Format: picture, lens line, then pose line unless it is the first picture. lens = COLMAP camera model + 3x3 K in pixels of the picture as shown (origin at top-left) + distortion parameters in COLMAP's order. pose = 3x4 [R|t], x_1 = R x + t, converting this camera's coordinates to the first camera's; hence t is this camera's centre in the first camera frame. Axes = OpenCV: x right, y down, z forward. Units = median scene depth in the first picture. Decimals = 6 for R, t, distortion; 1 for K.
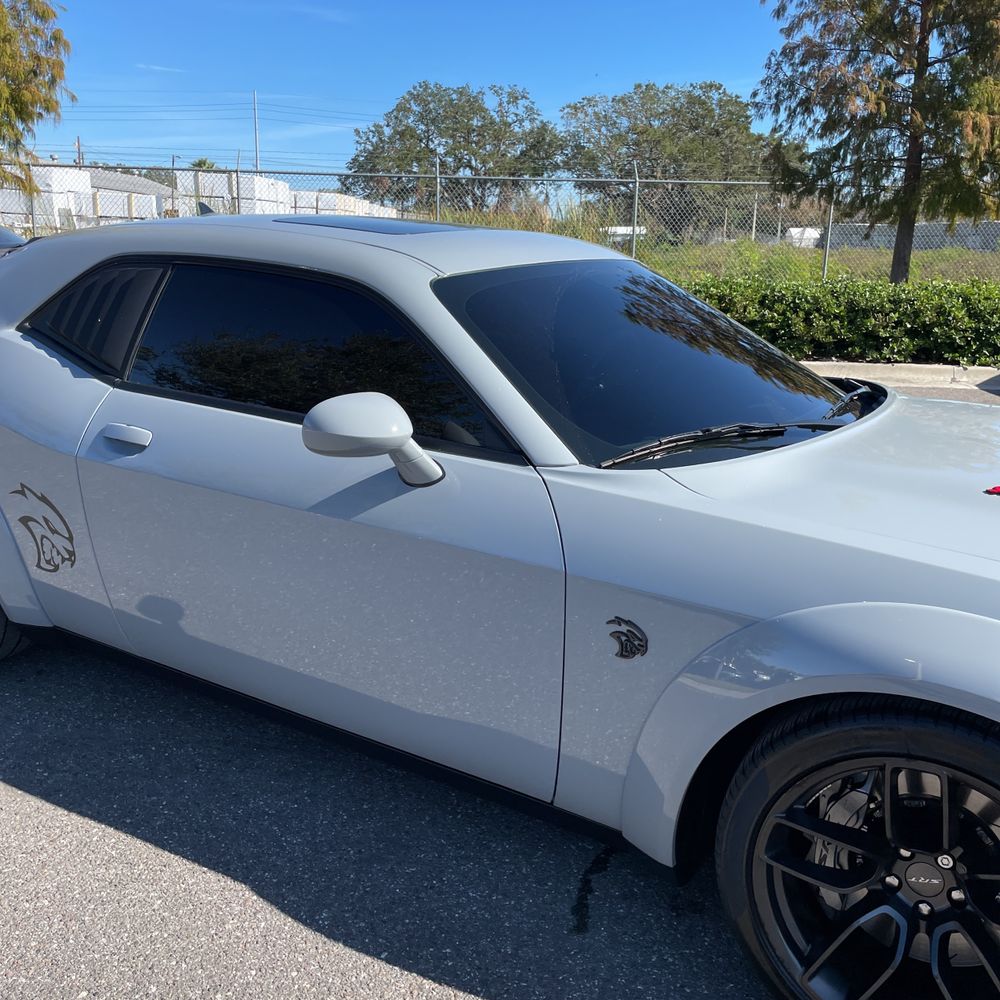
lens RADIAL K [[1015.6, 0, 508.3], [0, 1015.6, 487.7], [0, 0, 1]] dist [0.064043, -0.071852]
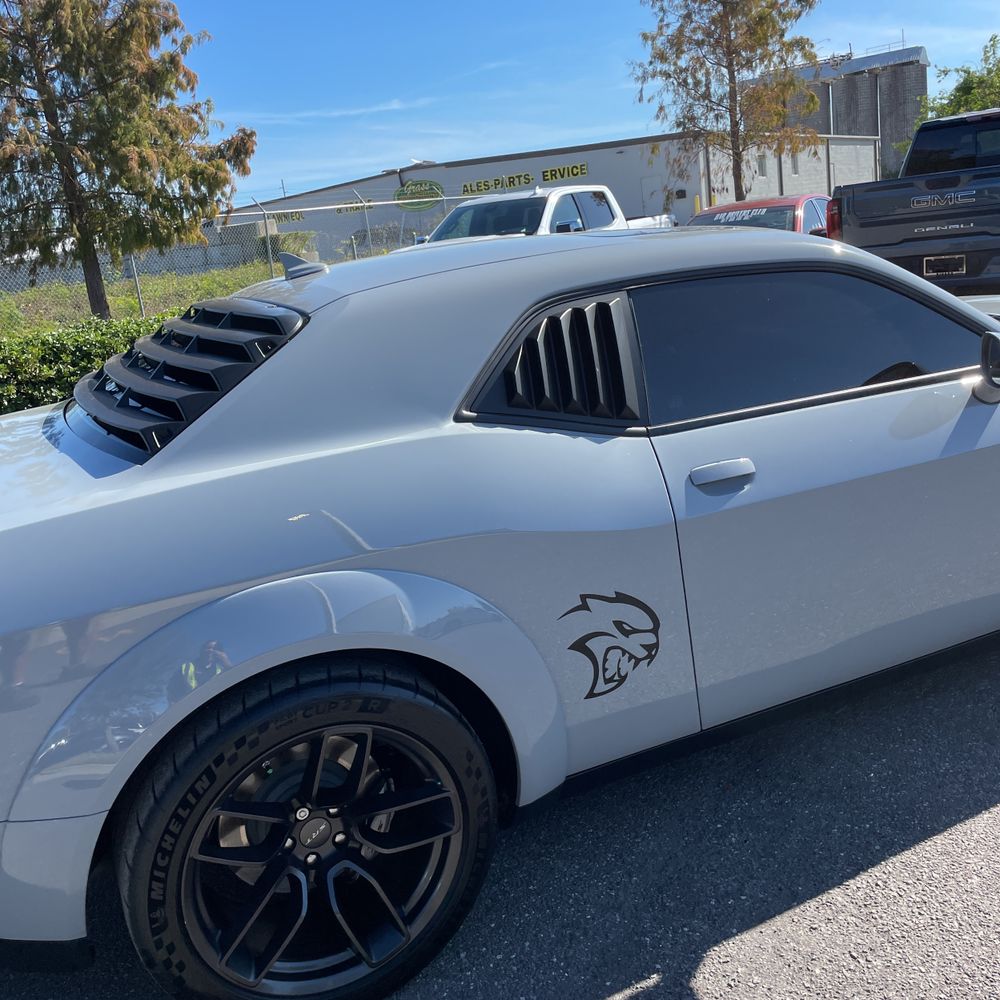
lens RADIAL K [[1011.6, 0, 507.5], [0, 1011.6, 479.8], [0, 0, 1]] dist [0.075131, -0.104596]
pose [[0.553179, -0.289092, 0.781293, -0.056790], [0.327018, 0.937932, 0.115512, -0.010178], [-0.766193, 0.191598, 0.613383, 0.029124]]
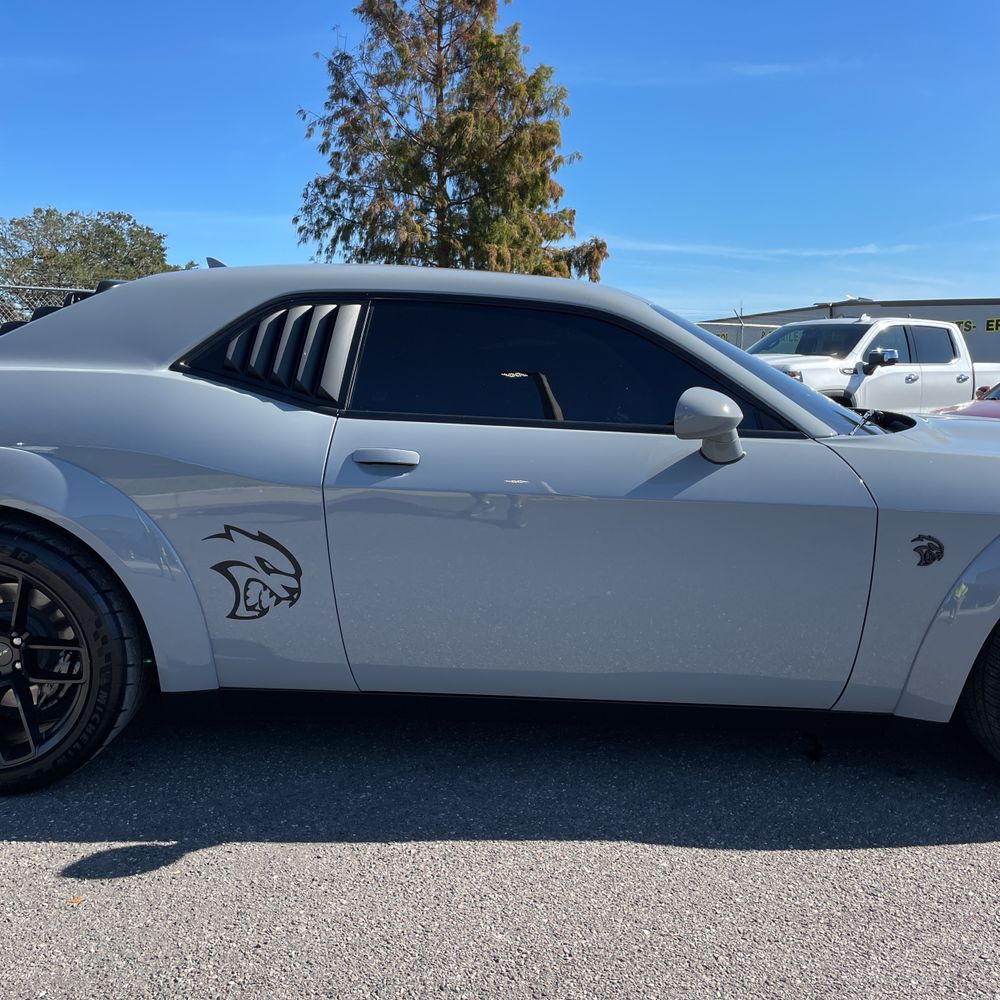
lens RADIAL K [[1012.2, 0, 500.0], [0, 1012.2, 500.0], [0, 0, 1]] dist [0.072635, -0.087155]
pose [[0.856385, -0.075024, 0.510859, -0.038561], [0.130619, 0.988684, -0.073769, 0.003905], [-0.499544, 0.129902, 0.856494, 0.003803]]
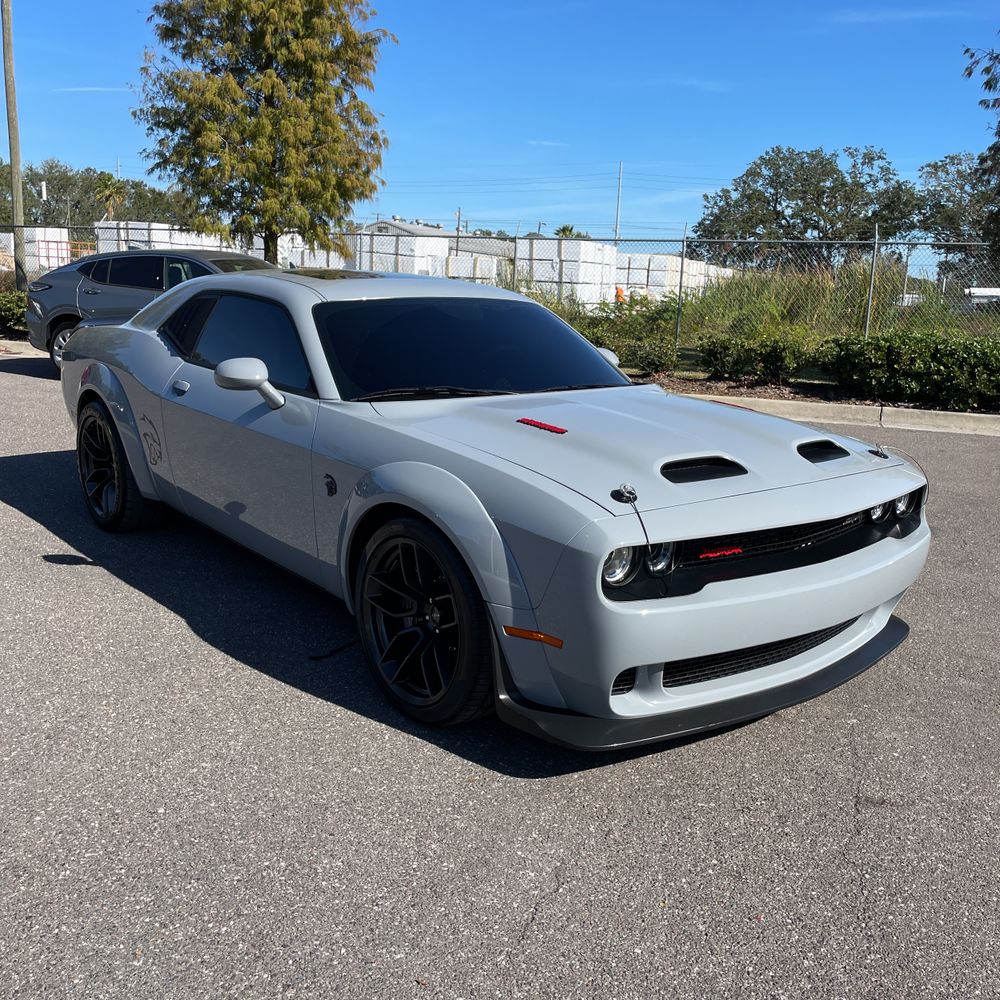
lens RADIAL K [[1015.6, 0, 508.3], [0, 1015.6, 487.7], [0, 0, 1]] dist [0.064043, -0.071852]
pose [[0.937906, 0.076391, -0.338373, 0.038932], [-0.095337, 0.994653, -0.039702, 0.007090], [0.333530, 0.069496, 0.940174, -0.024758]]
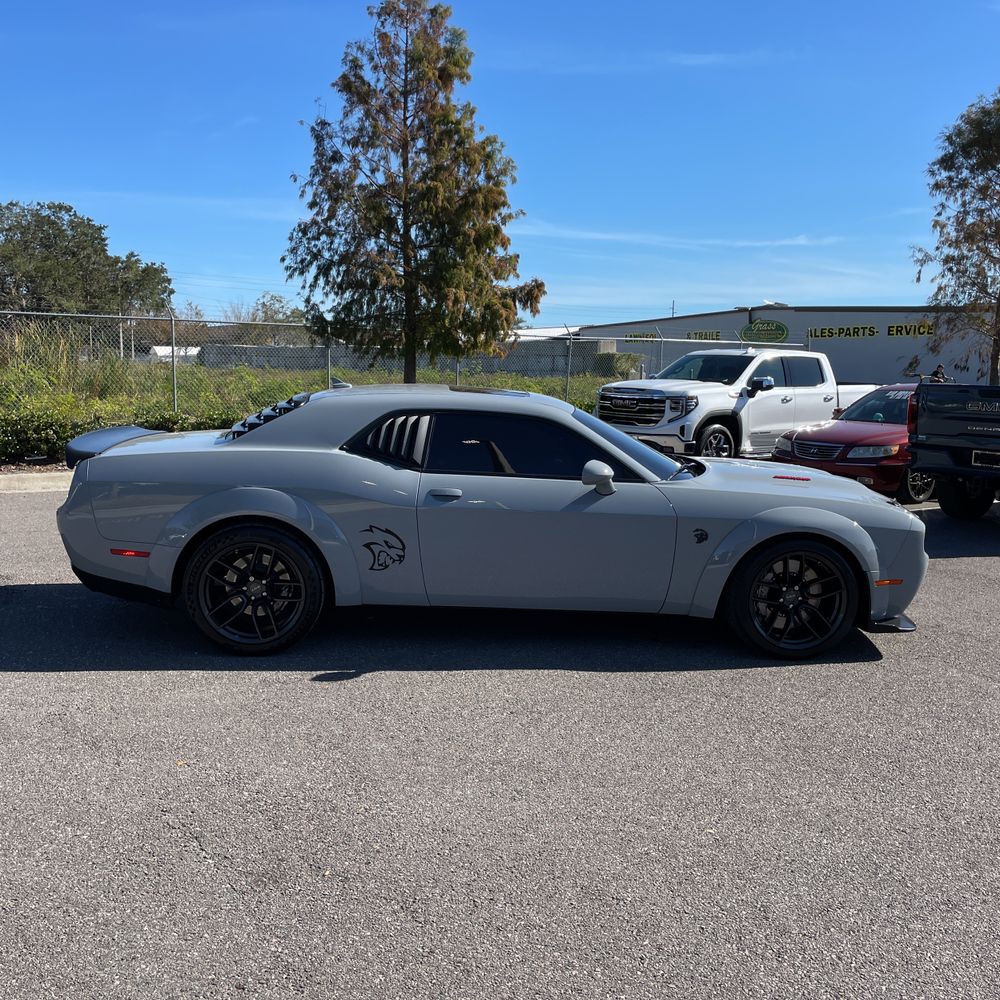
lens RADIAL K [[1003.7, 0, 487.9], [0, 1003.7, 500.9], [0, 0, 1]] dist [0.045693, -0.008430]
pose [[0.829333, -0.083076, 0.552545, -0.070898], [0.135295, 0.989315, -0.054324, 0.004456], [-0.542128, 0.119809, 0.831711, -0.038586]]
